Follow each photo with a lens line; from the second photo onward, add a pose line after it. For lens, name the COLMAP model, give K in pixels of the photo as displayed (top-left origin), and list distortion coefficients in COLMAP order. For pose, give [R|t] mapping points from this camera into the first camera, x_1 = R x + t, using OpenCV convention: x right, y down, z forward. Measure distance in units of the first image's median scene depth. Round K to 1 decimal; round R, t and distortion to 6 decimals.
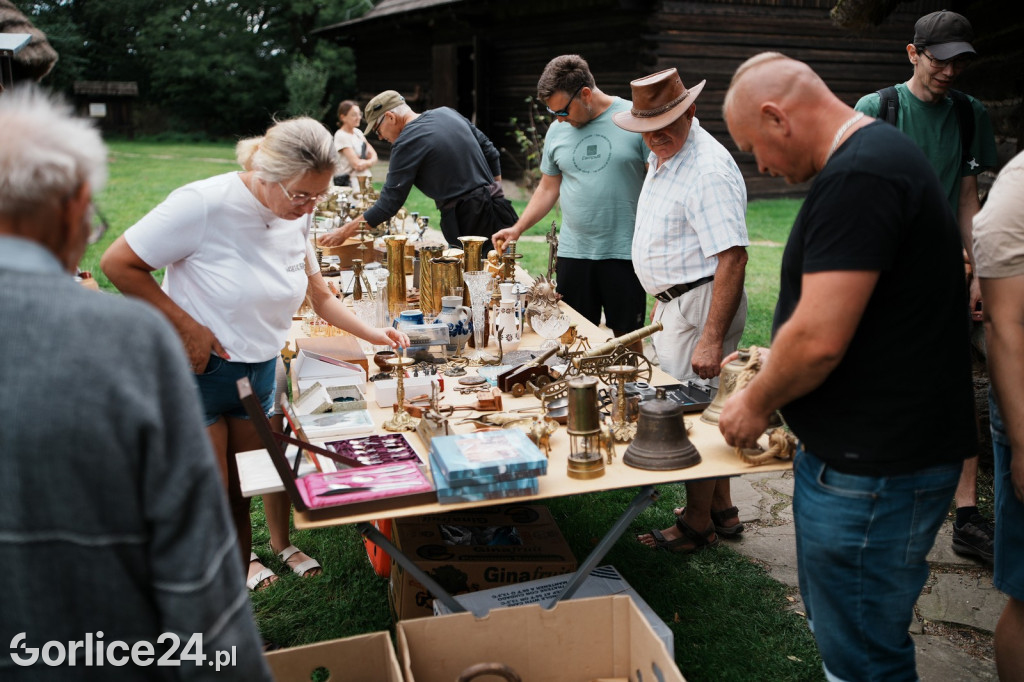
lens RADIAL K [[1038.7, 0, 506.8], [0, 1038.7, 338.7], [0, 0, 1]] dist [0.011060, 0.000000]
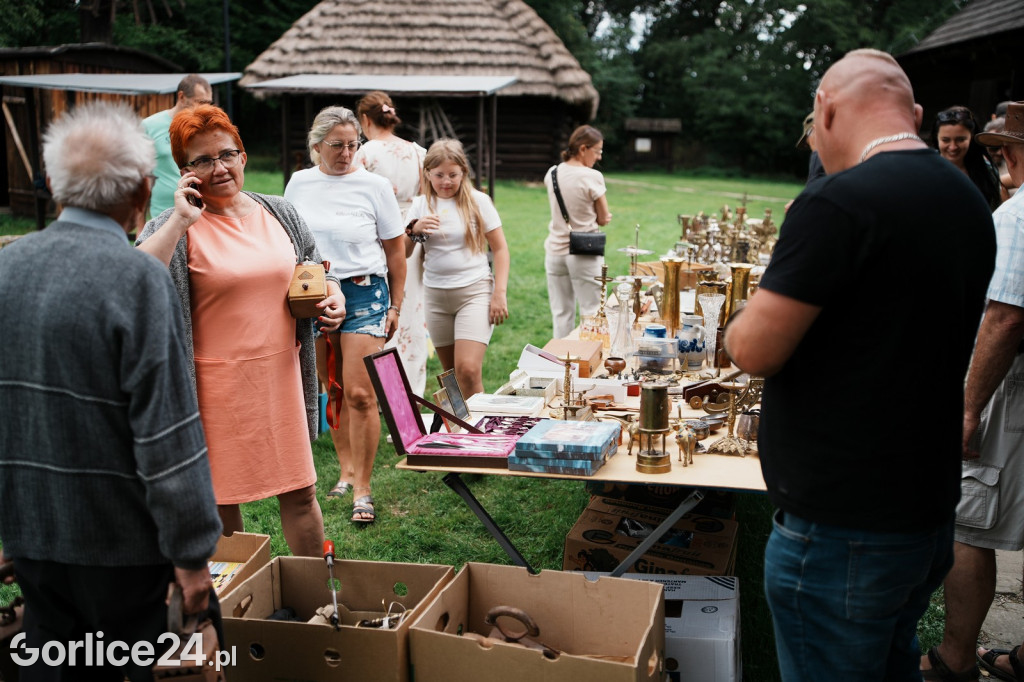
lens RADIAL K [[1038.7, 0, 505.0], [0, 1038.7, 348.3], [0, 0, 1]] dist [0.011060, 0.000000]
pose [[0.869667, 0.111633, -0.480851, 0.358475], [-0.124080, 0.992254, 0.005947, 0.012619], [0.477791, 0.054492, 0.876782, -0.031260]]
